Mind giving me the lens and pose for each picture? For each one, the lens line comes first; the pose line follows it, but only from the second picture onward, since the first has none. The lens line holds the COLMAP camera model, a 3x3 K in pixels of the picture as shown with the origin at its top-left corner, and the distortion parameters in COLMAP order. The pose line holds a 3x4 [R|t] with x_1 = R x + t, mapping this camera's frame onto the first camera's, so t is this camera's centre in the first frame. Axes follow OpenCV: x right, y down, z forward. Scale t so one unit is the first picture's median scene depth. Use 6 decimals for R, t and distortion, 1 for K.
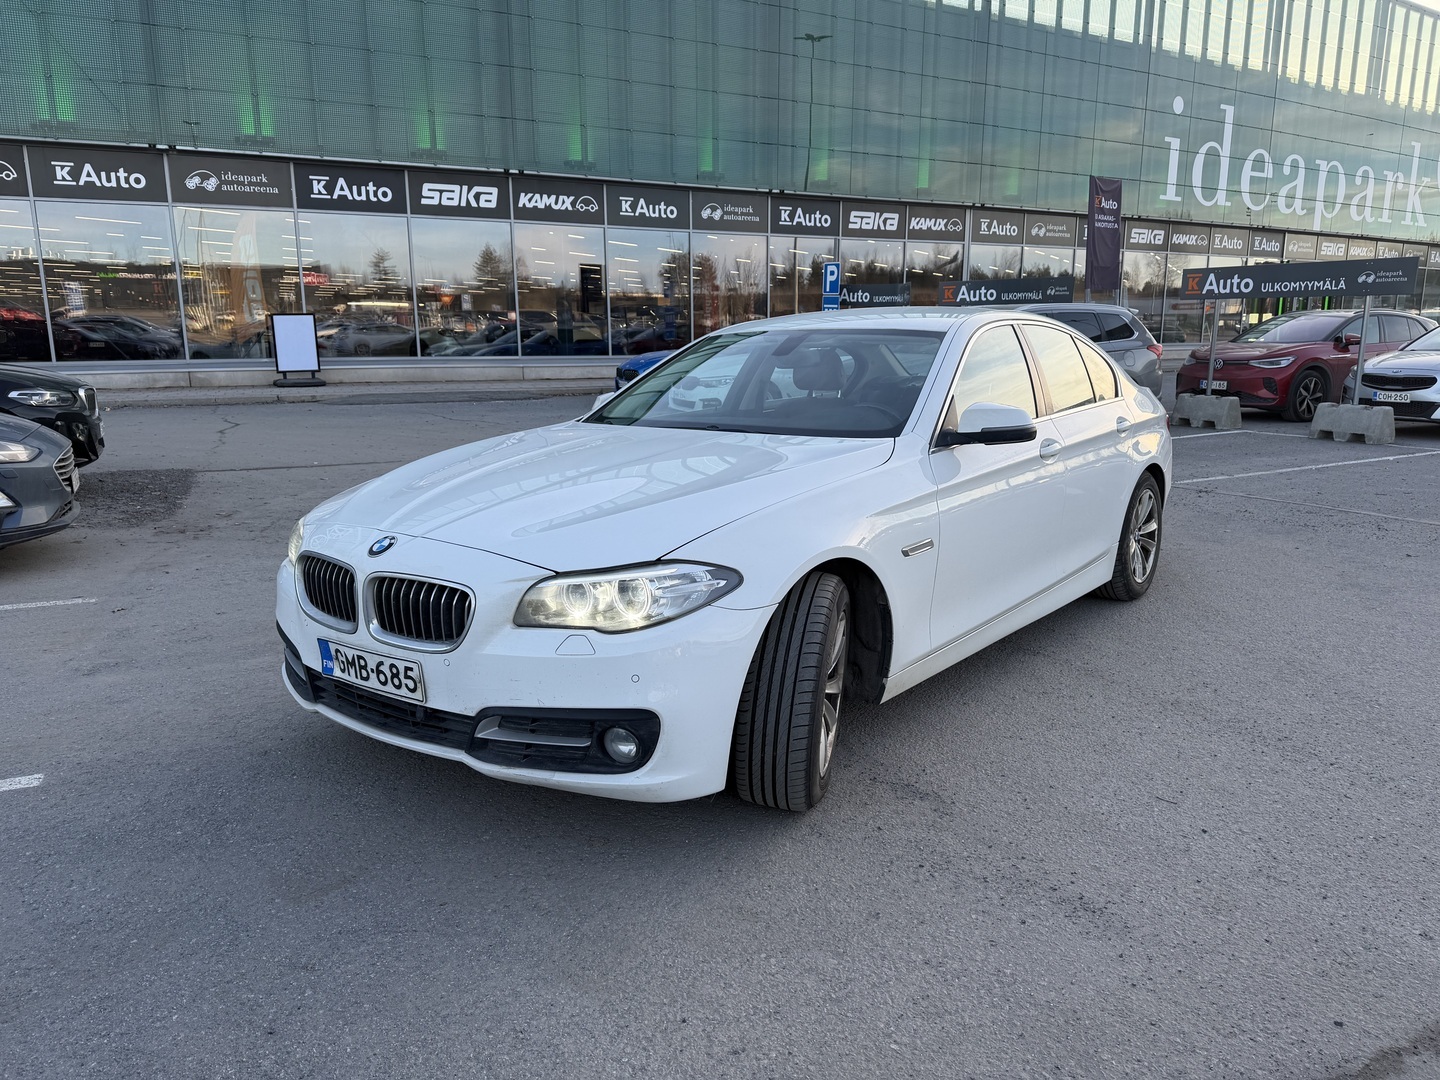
lens RADIAL K [[1007.1, 0, 720.0], [0, 1007.1, 540.0], [0, 0, 1]] dist [0.088672, -0.163081]
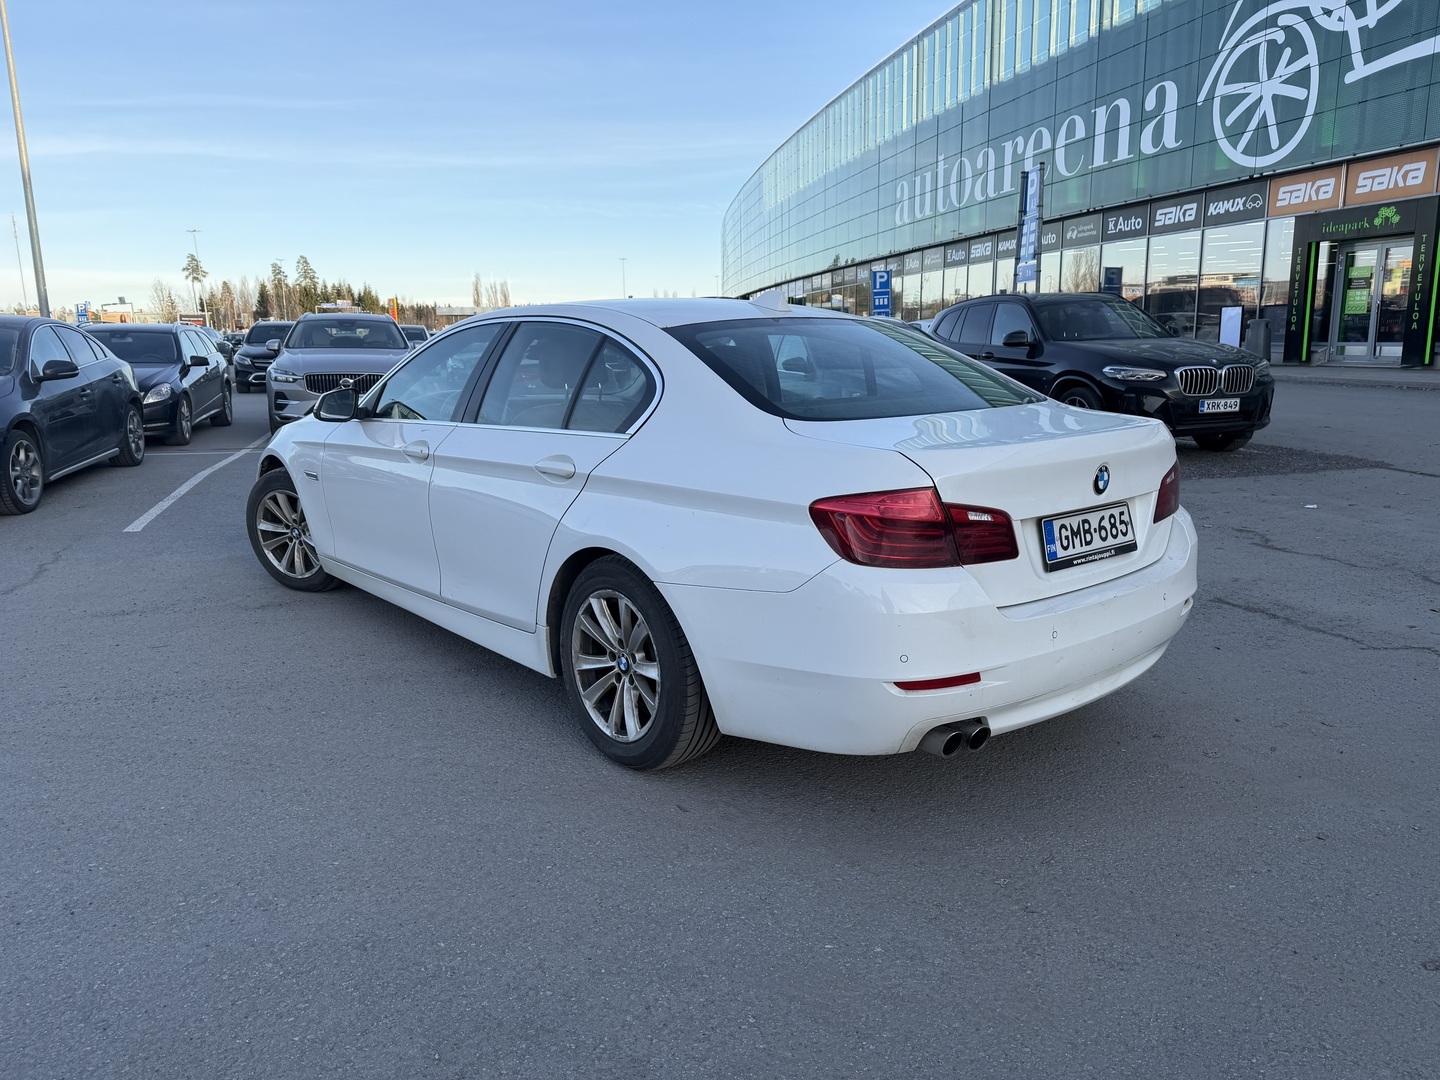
lens RADIAL K [[1007.1, 0, 720.0], [0, 1007.1, 540.0], [0, 0, 1]] dist [0.088672, -0.163081]
pose [[-0.024990, 0.181029, -0.983160, 1.204489], [-0.142676, 0.972754, 0.182740, -0.117821], [0.989454, 0.144841, 0.001519, 0.587853]]
